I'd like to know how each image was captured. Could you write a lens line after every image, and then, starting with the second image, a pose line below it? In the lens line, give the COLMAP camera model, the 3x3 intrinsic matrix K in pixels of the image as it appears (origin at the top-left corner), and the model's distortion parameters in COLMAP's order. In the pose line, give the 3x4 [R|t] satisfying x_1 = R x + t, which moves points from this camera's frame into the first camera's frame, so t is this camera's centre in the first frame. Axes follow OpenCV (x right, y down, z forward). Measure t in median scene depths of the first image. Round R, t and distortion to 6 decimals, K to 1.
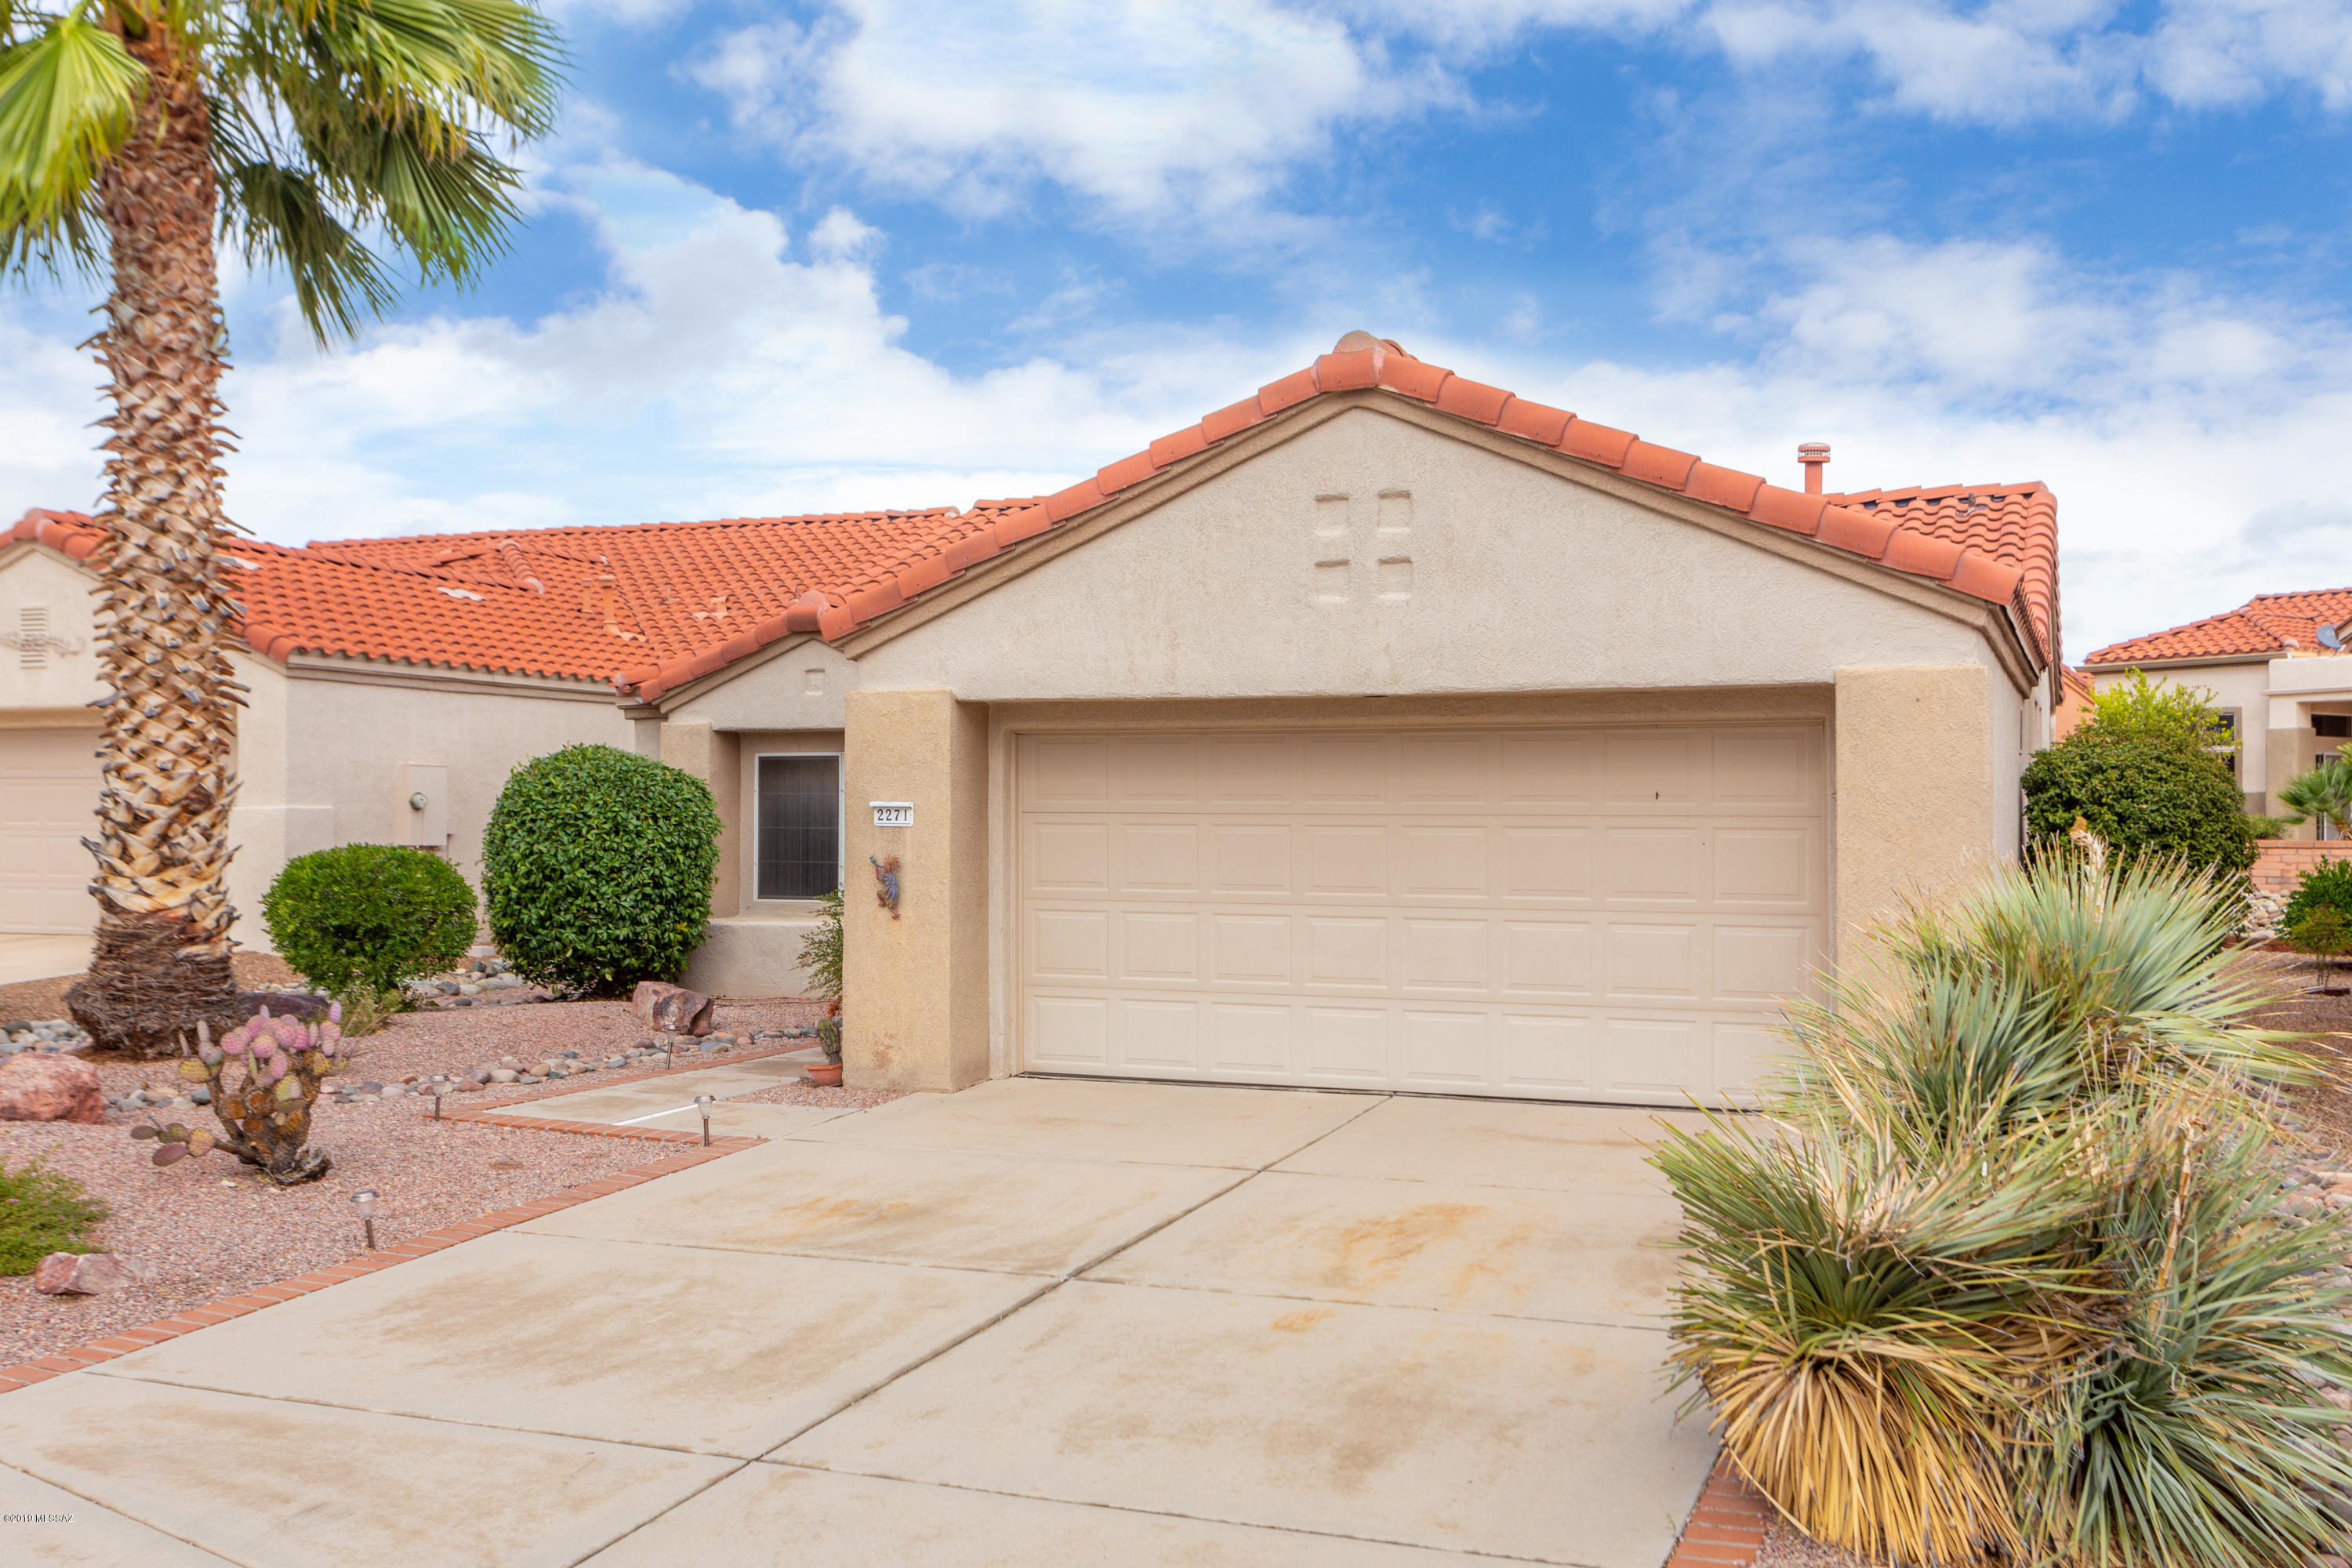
lens RADIAL K [[2235.4, 0, 1172.4], [0, 2235.4, 780.9], [0, 0, 1]] dist [0.036786, 0.000000]
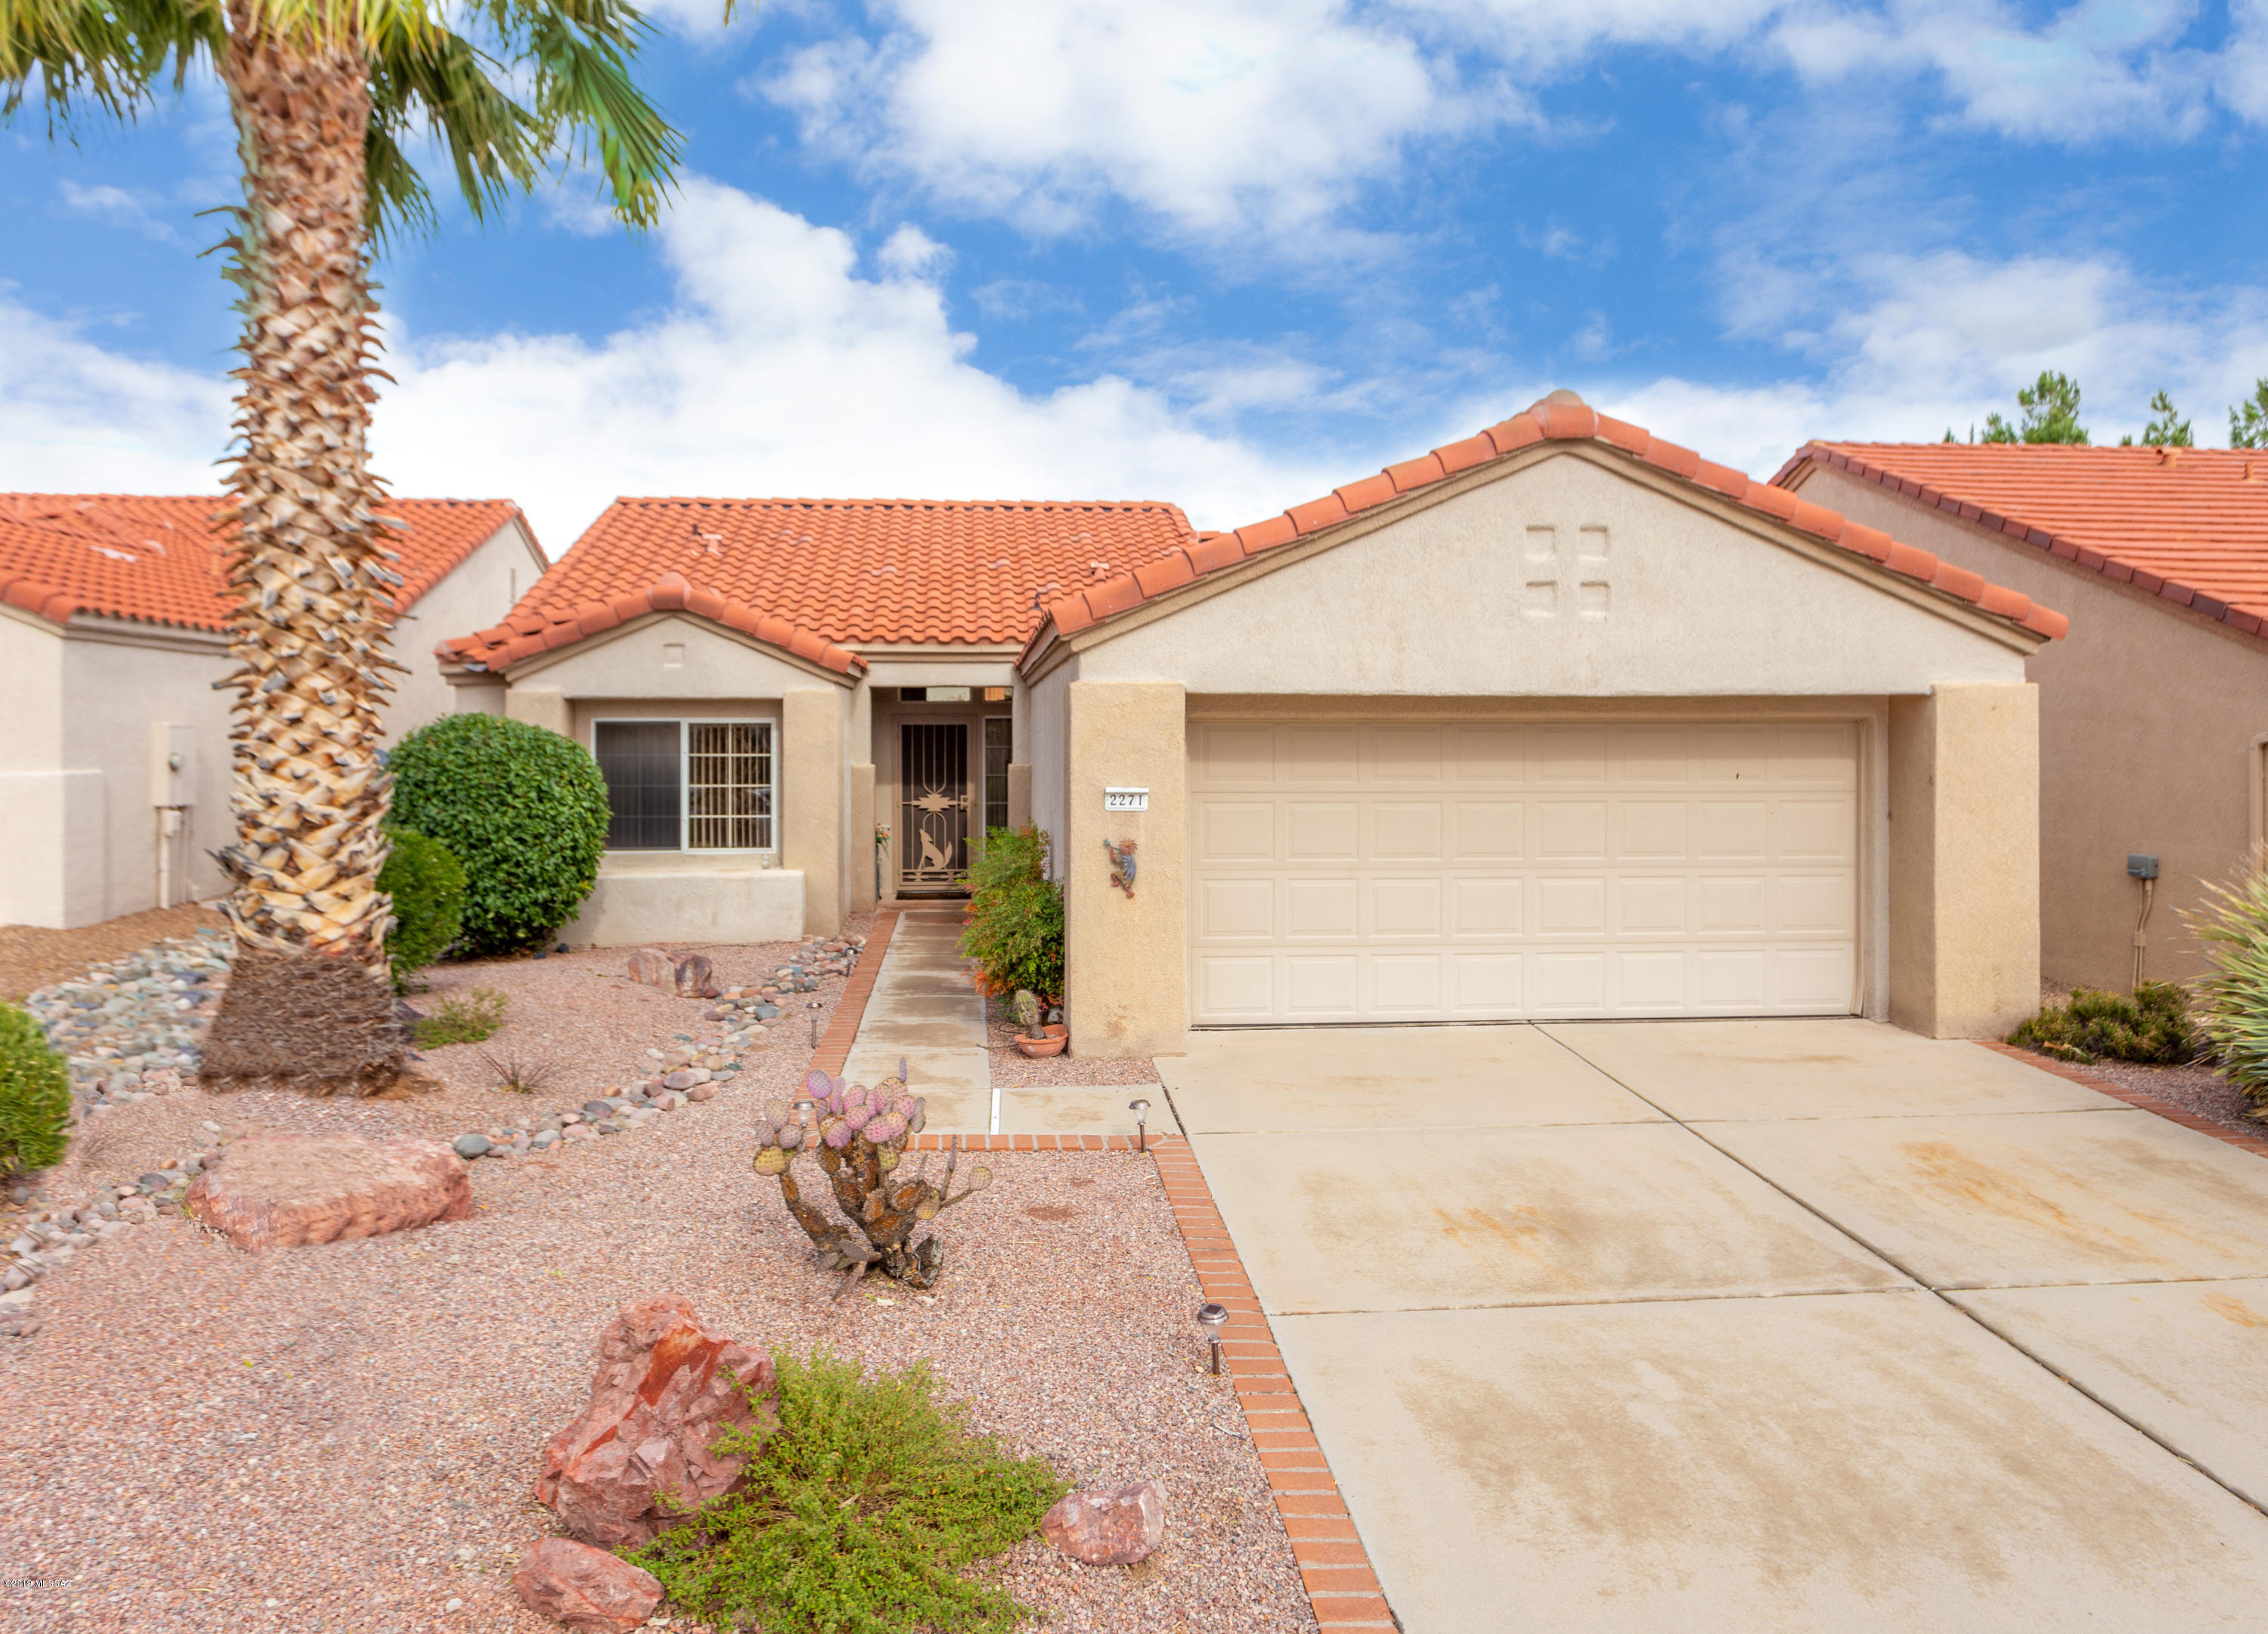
lens RADIAL K [[1475.5, 0, 1070.1], [0, 1475.5, 740.7], [0, 0, 1]] dist [-0.004816, 0.008253]
pose [[0.892390, -0.006731, 0.451215, -0.450673], [-0.003903, 0.999736, 0.022633, -0.027916], [-0.451248, -0.021959, 0.892128, 0.373535]]
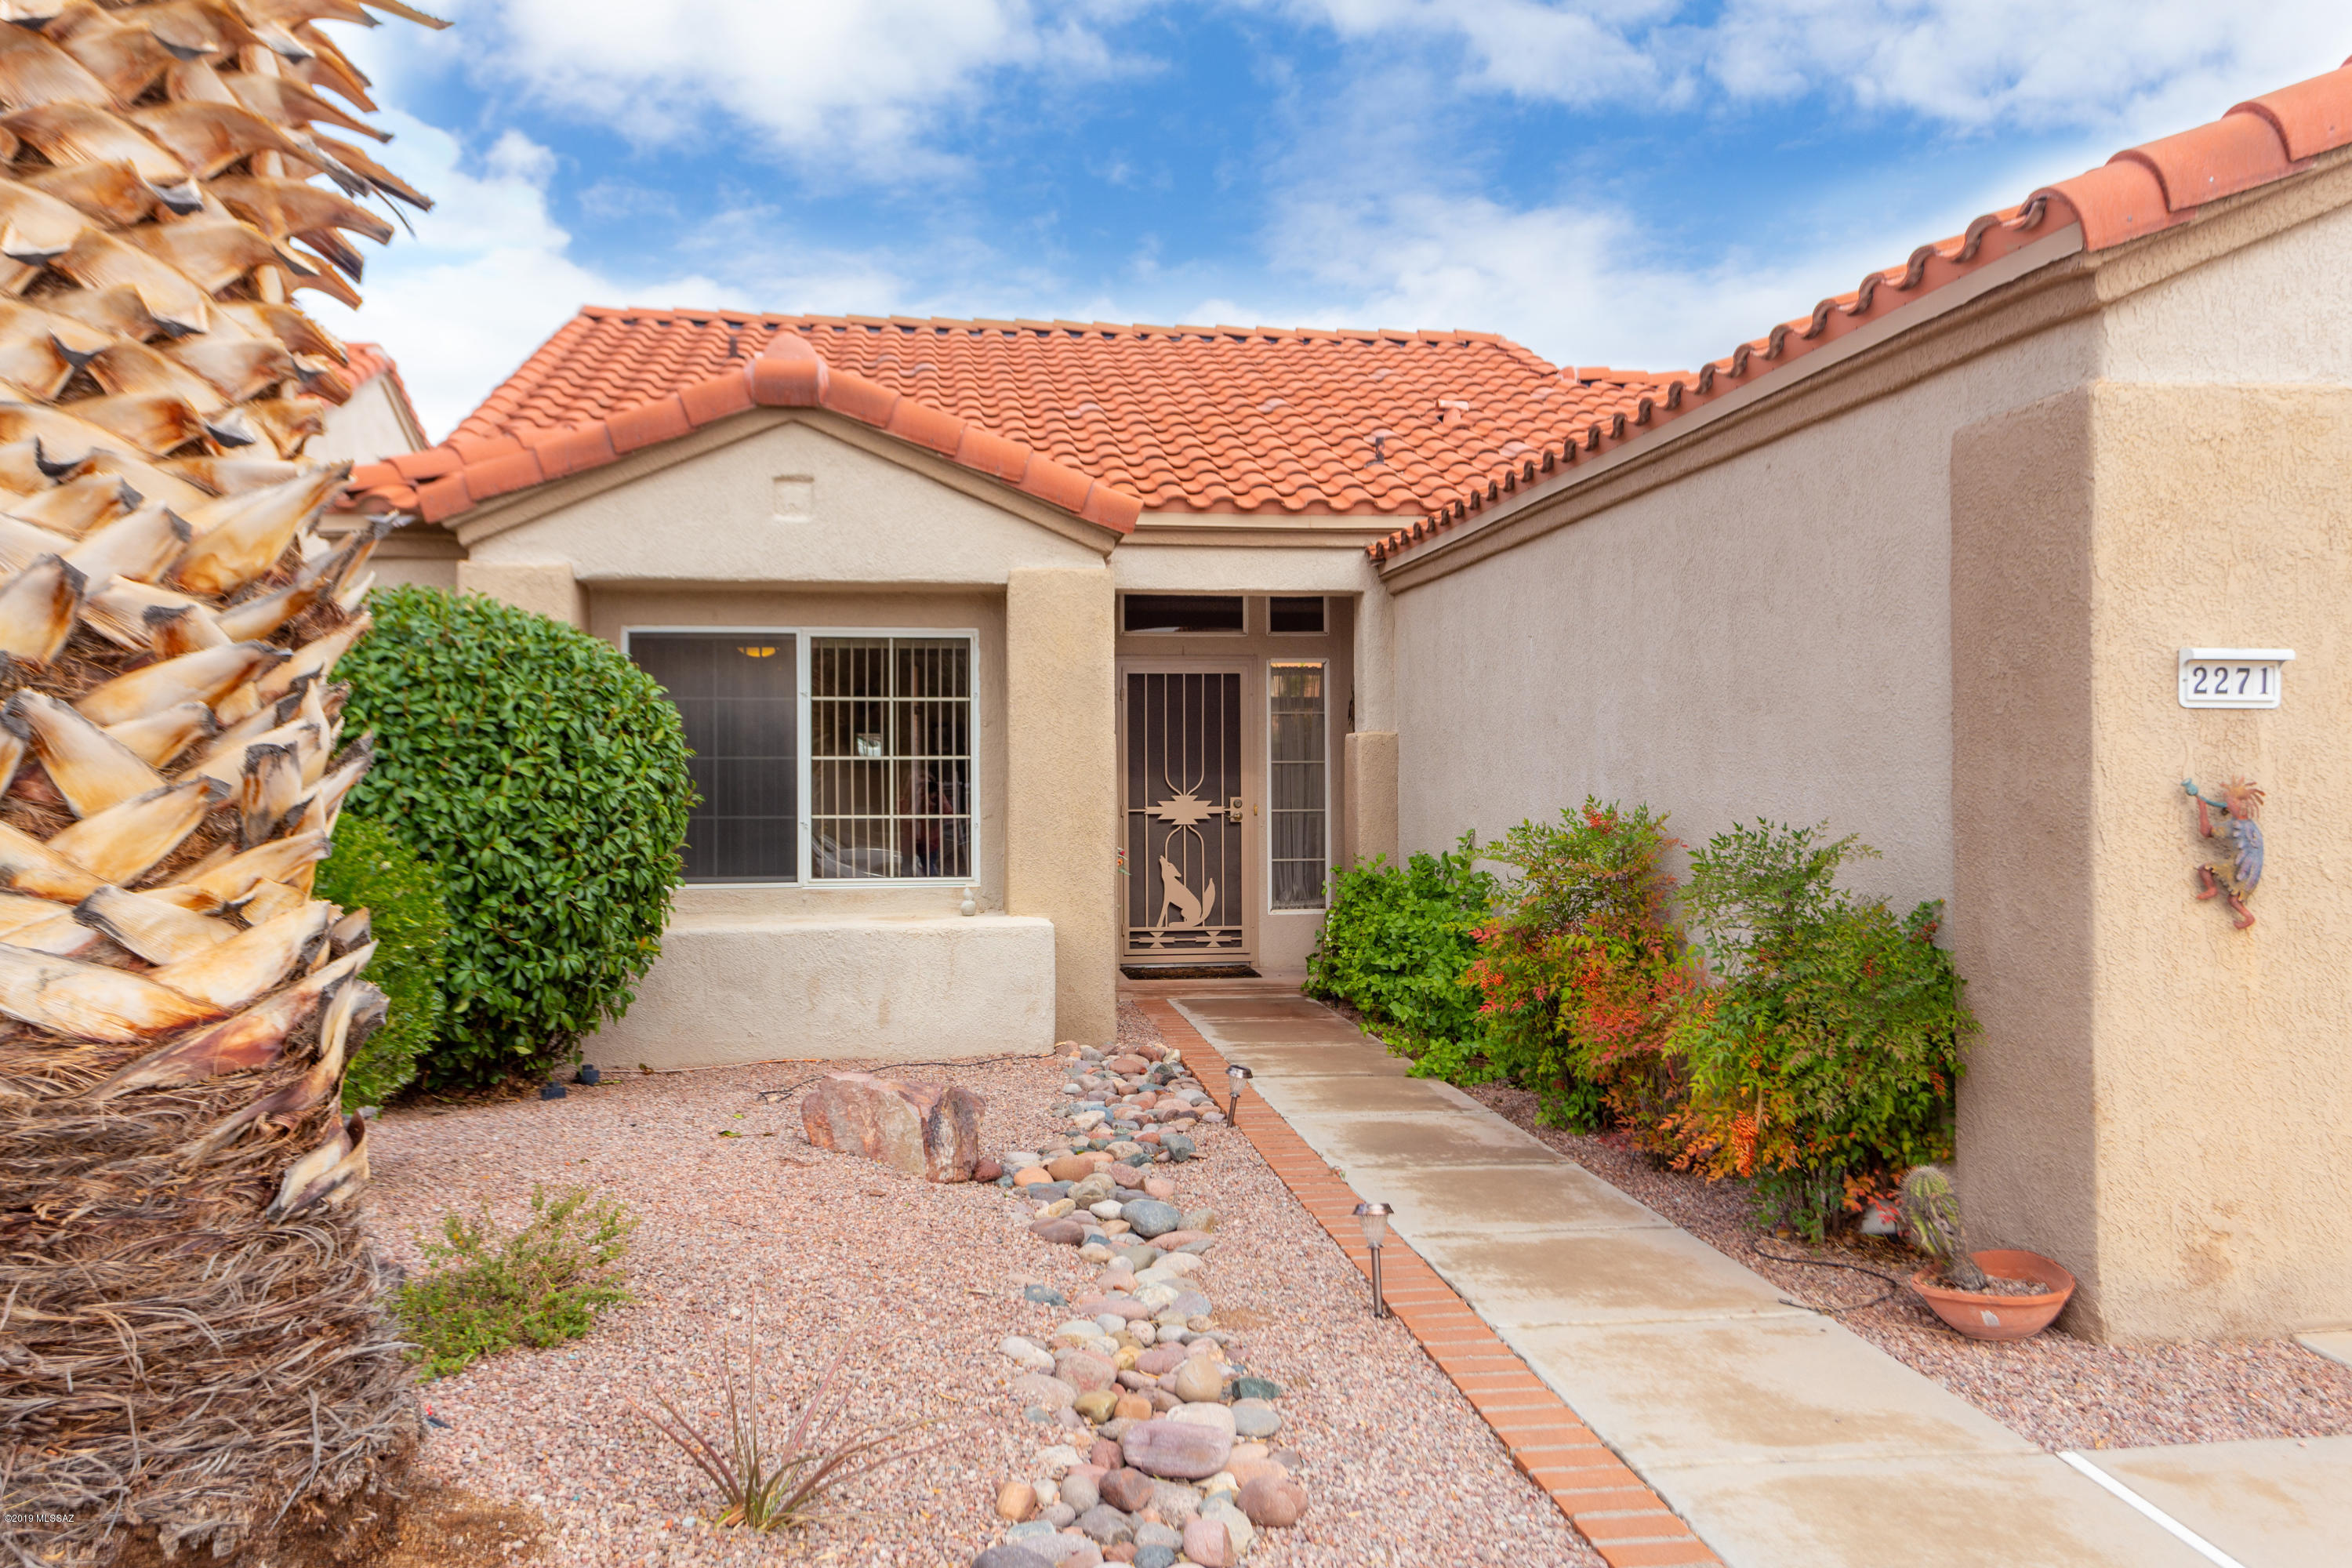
lens RADIAL K [[1904.5, 0, 1185.0], [0, 1904.5, 785.9], [0, 0, 1]] dist [0.025672, -0.010480]
pose [[0.859742, -0.008090, 0.510665, -0.461167], [-0.001377, 0.999834, 0.018157, 0.027708], [-0.510728, -0.016313, 0.859588, 0.765869]]
